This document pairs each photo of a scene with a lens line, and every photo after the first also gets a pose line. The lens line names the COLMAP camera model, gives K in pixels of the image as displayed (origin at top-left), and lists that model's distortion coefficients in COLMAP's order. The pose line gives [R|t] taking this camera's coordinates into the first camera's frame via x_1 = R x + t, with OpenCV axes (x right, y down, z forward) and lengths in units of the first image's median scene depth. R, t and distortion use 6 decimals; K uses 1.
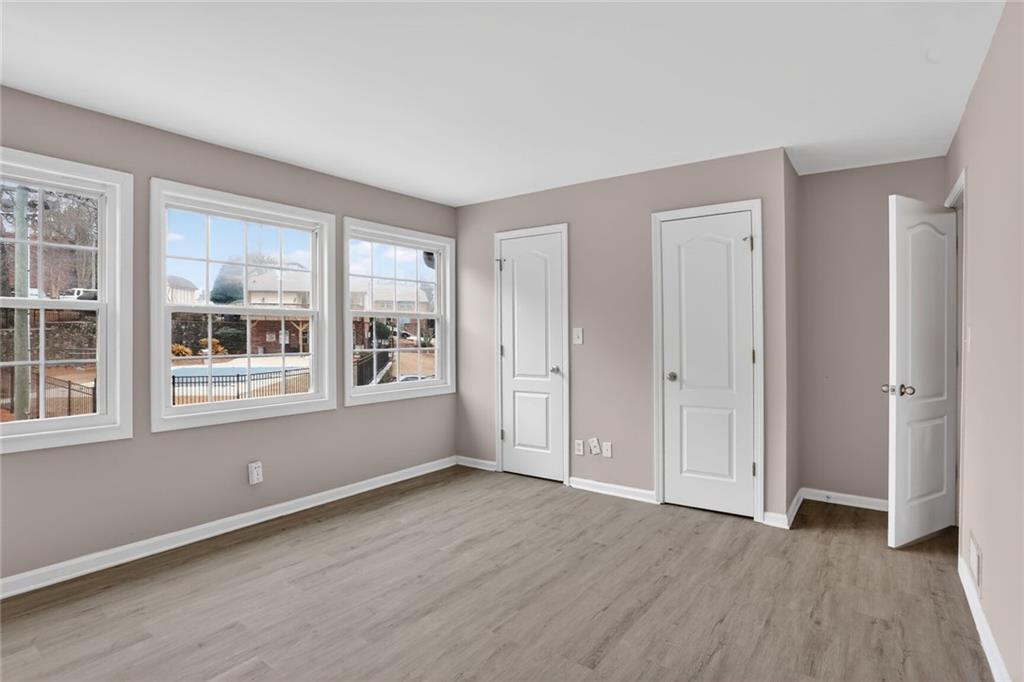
lens RADIAL K [[514.0, 0, 508.1], [0, 514.0, 355.9], [0, 0, 1]] dist [-0.064201, 0.023618]
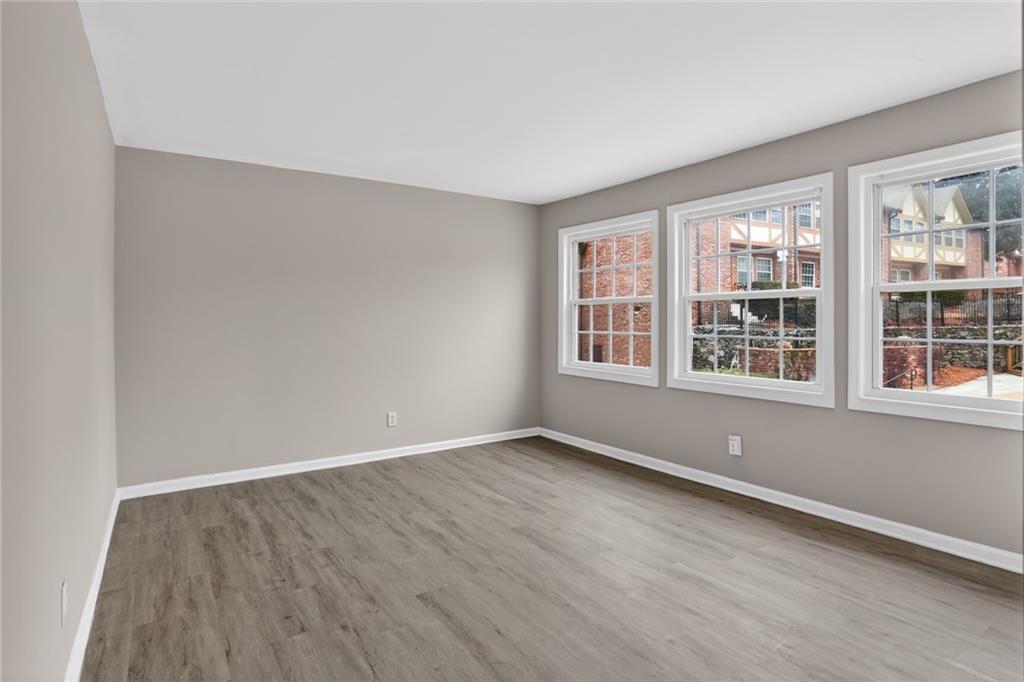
lens RADIAL K [[514.0, 0, 508.1], [0, 514.0, 355.9], [0, 0, 1]] dist [-0.064201, 0.023618]
pose [[-0.313912, 0.066615, -0.947112, 0.729925], [-0.036990, 0.995920, 0.082308, -0.035455], [0.948731, 0.060871, -0.310167, 0.933803]]
